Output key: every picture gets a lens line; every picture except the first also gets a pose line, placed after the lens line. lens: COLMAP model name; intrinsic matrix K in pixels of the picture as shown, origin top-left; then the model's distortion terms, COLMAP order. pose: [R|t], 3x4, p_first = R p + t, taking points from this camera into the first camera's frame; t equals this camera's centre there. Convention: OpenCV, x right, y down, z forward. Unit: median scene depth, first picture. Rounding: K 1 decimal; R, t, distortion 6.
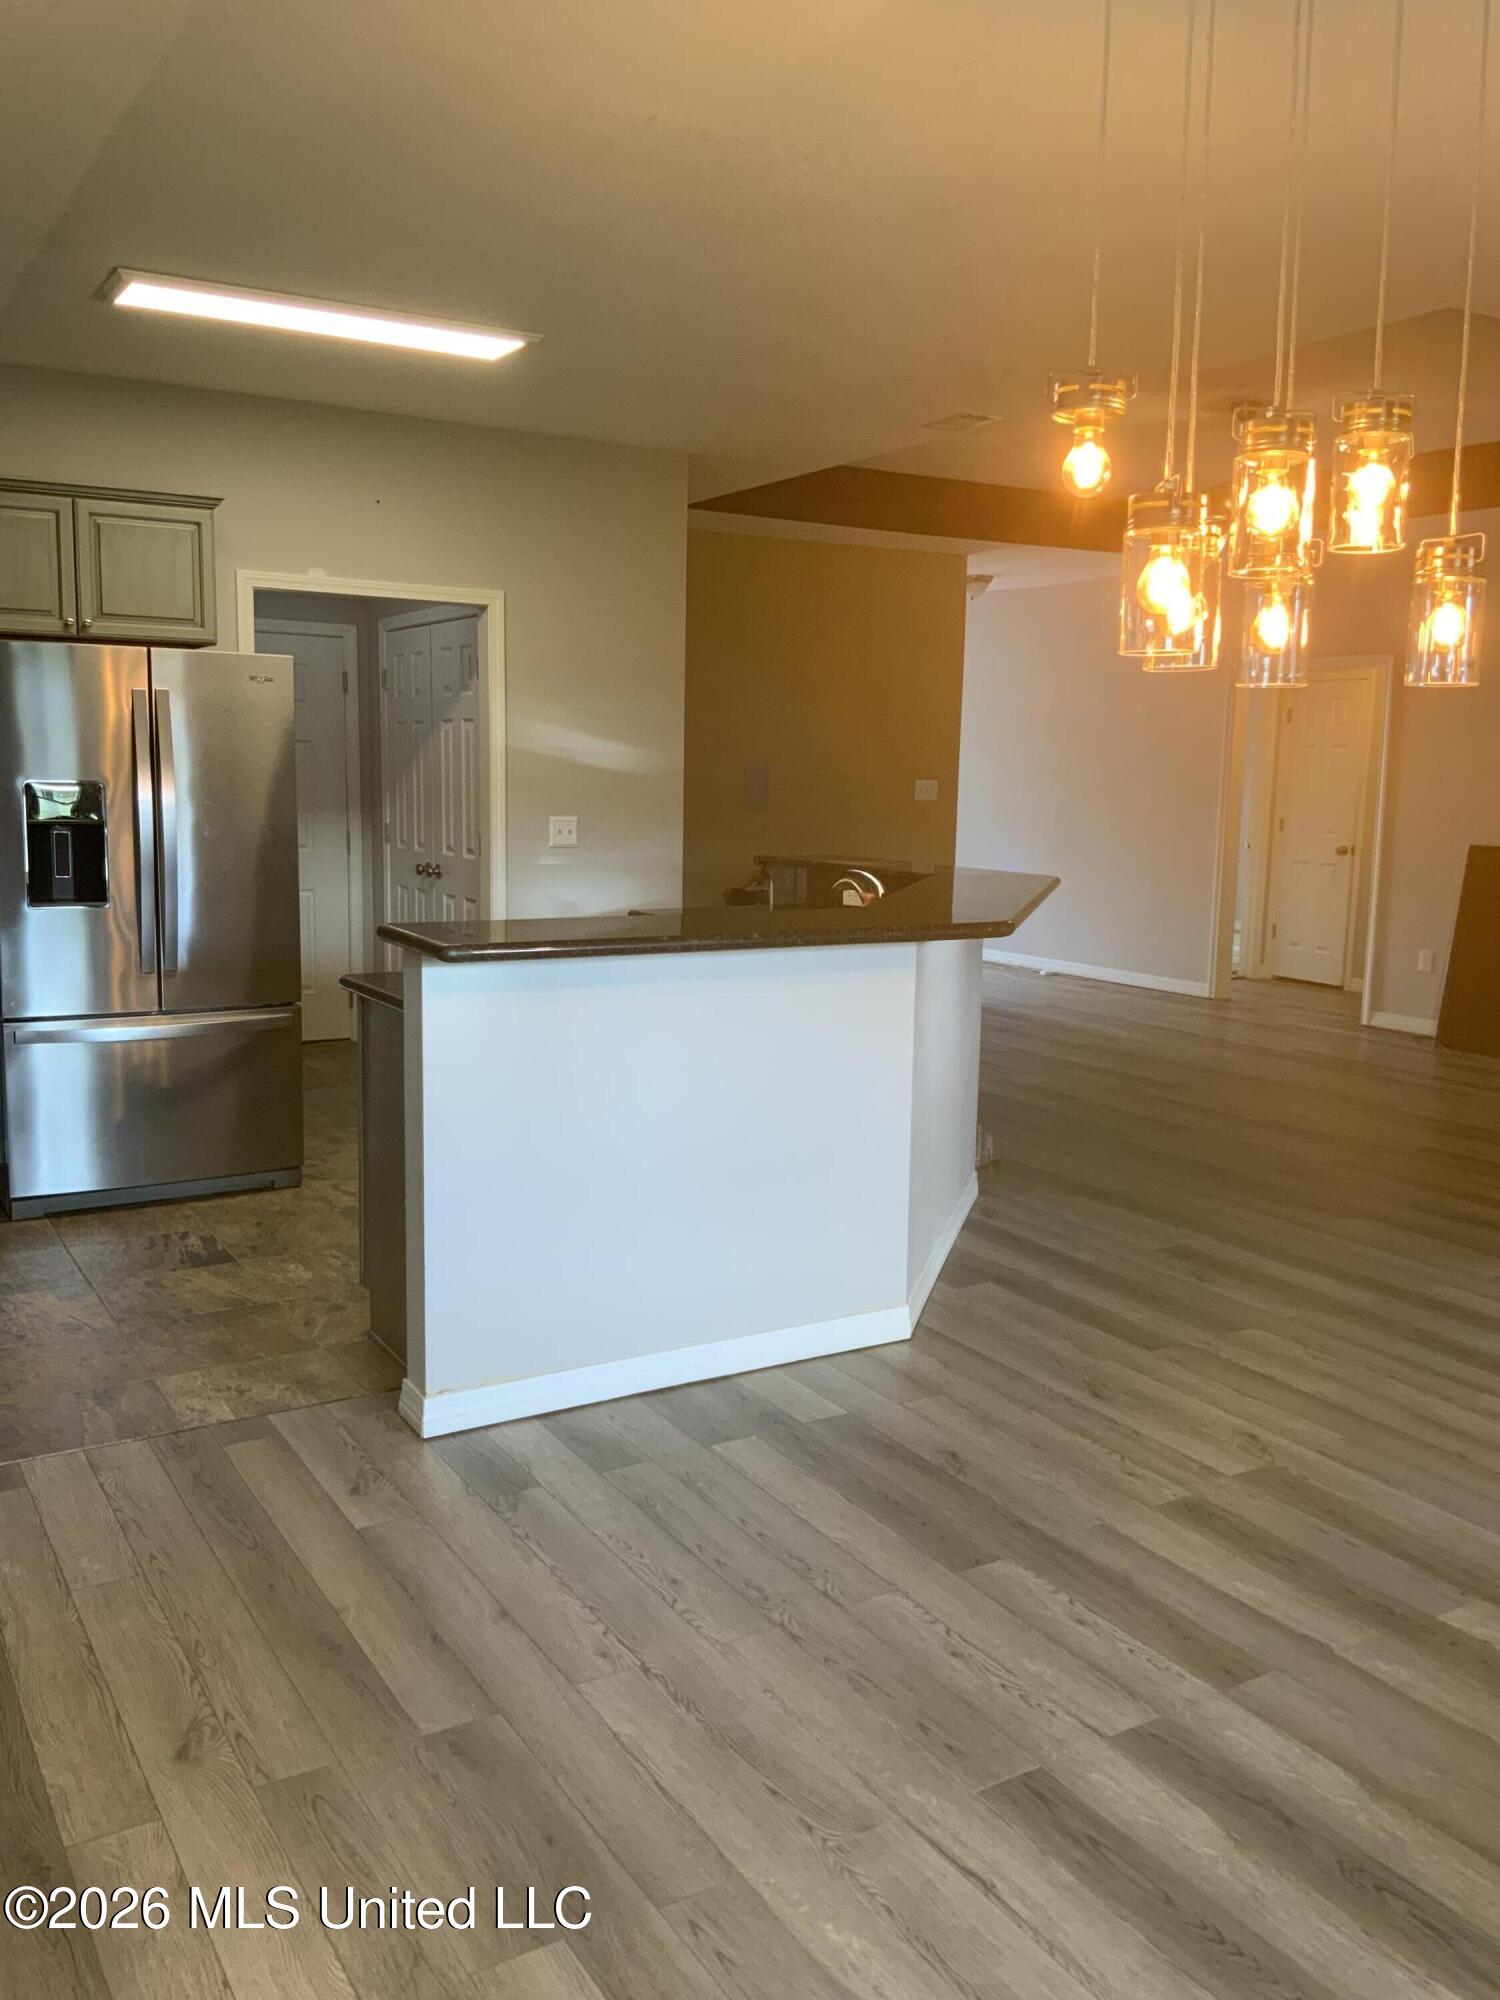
lens RADIAL K [[1673.5, 0, 750.0], [0, 1673.5, 1000.1], [0, 0, 1]] dist [0.001521, -0.017504]
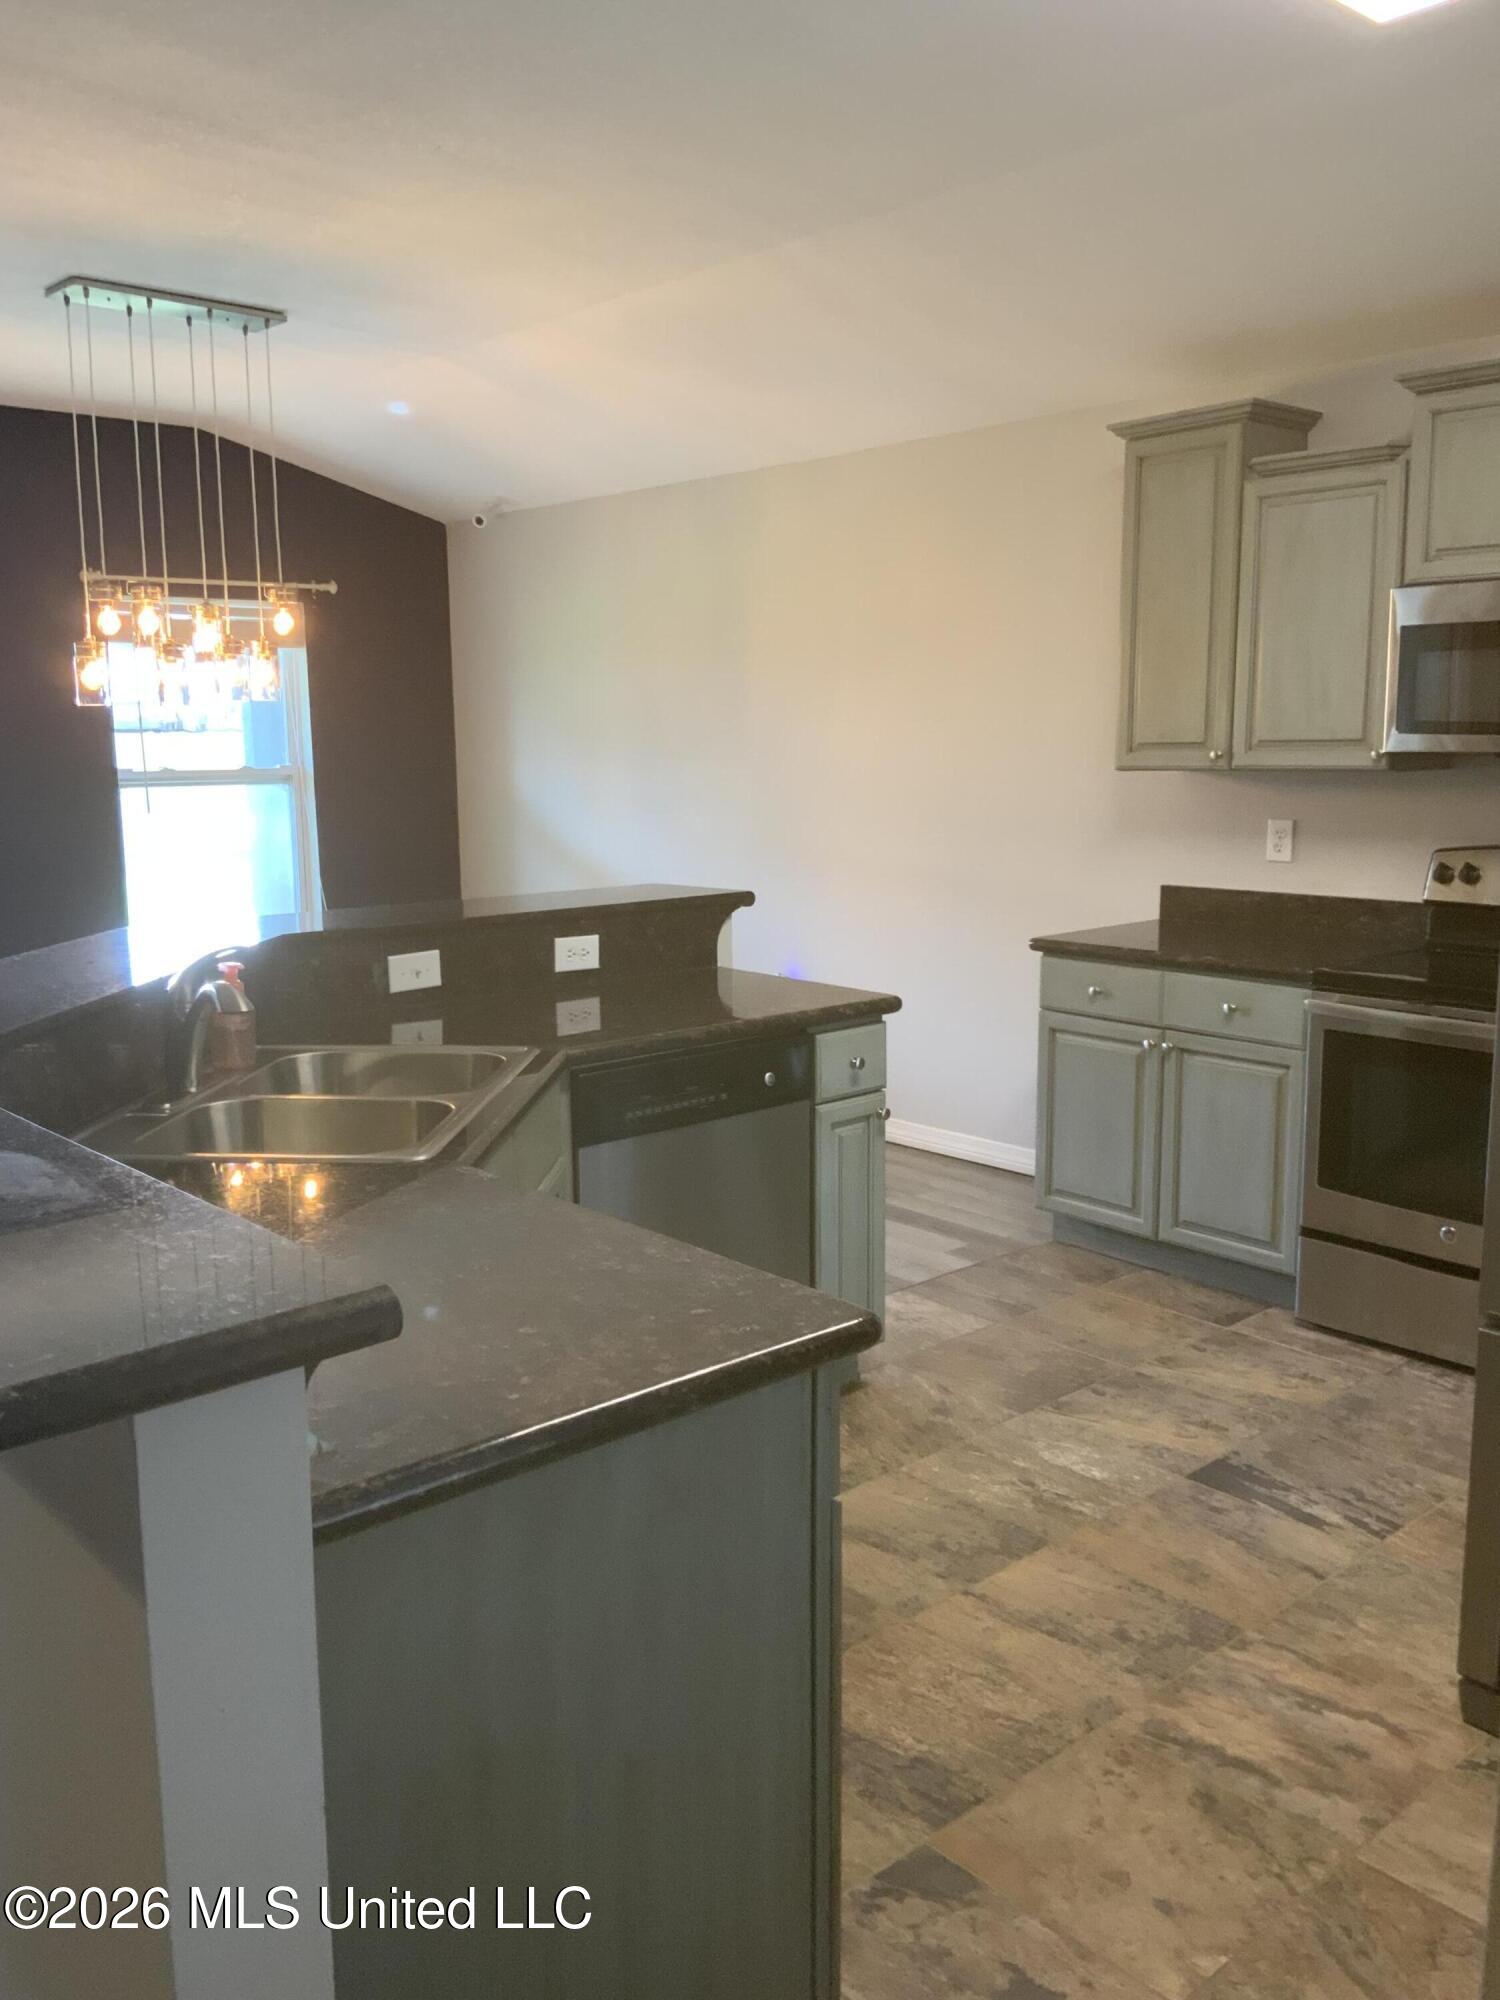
lens RADIAL K [[1673.5, 0, 734.7], [0, 1673.5, 1002.6], [0, 0, 1]] dist [0.001521, -0.017504]
pose [[-0.984226, 0.014478, -0.176325, -0.001242], [-0.038284, 0.955602, 0.292162, -0.233156], [0.172727, 0.294304, -0.939974, 1.588488]]
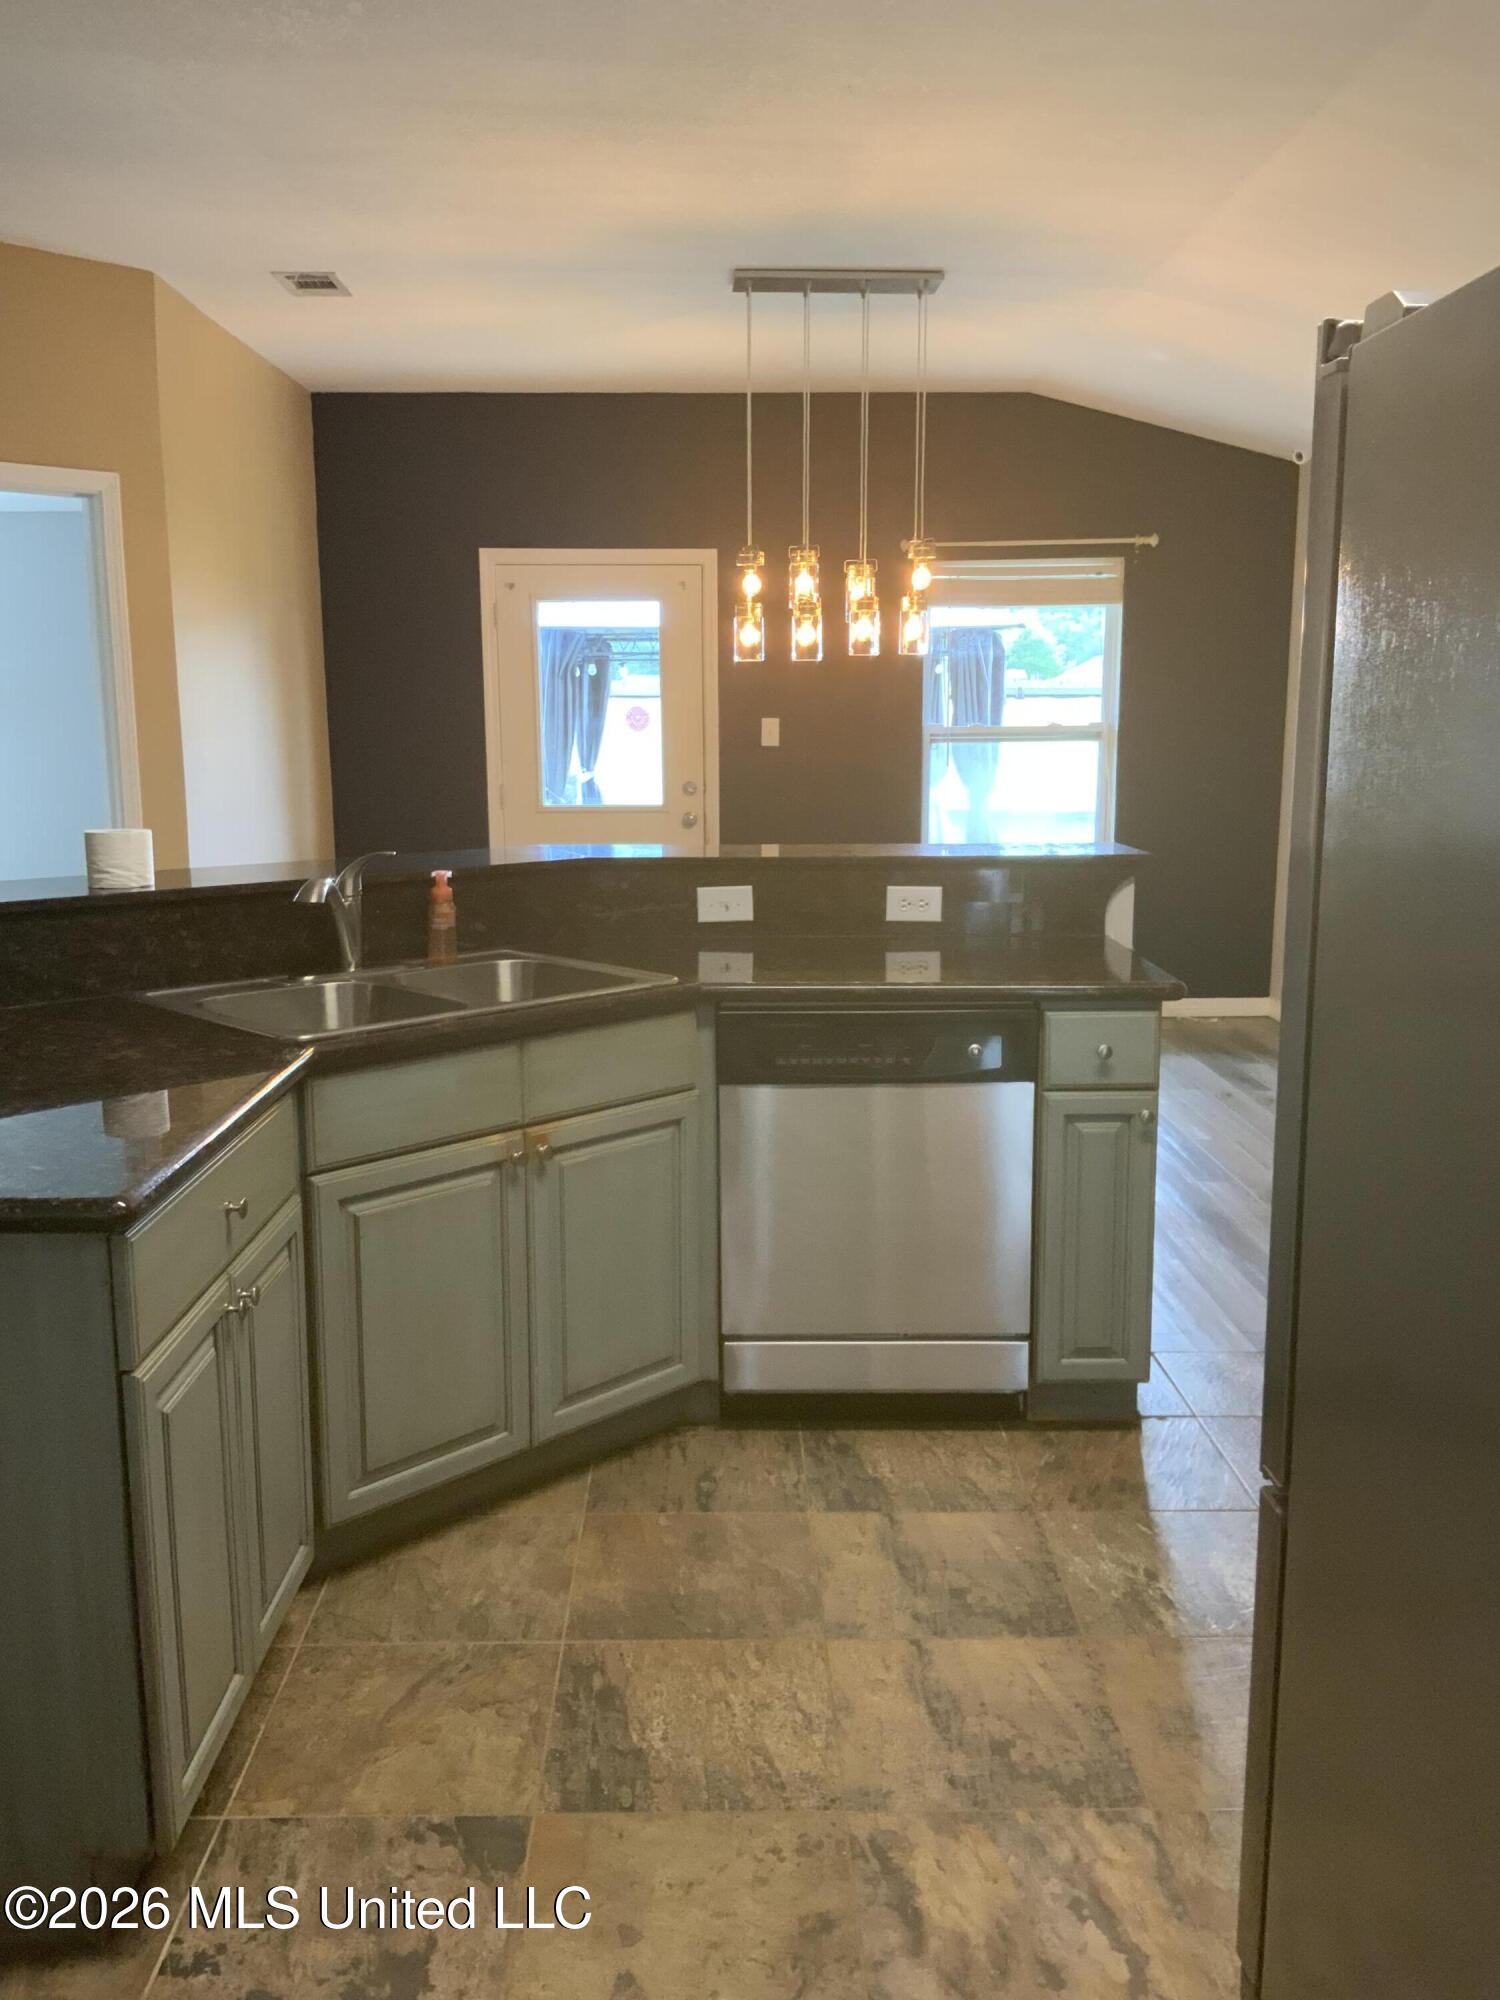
lens RADIAL K [[1673.5, 0, 744.2], [0, 1673.5, 997.0], [0, 0, 1]] dist [0.001521, -0.017504]
pose [[-0.861742, -0.110130, 0.495250, -0.389956], [0.051386, 0.952190, 0.301153, -0.215445], [-0.504738, 0.284965, -0.814883, 1.499905]]
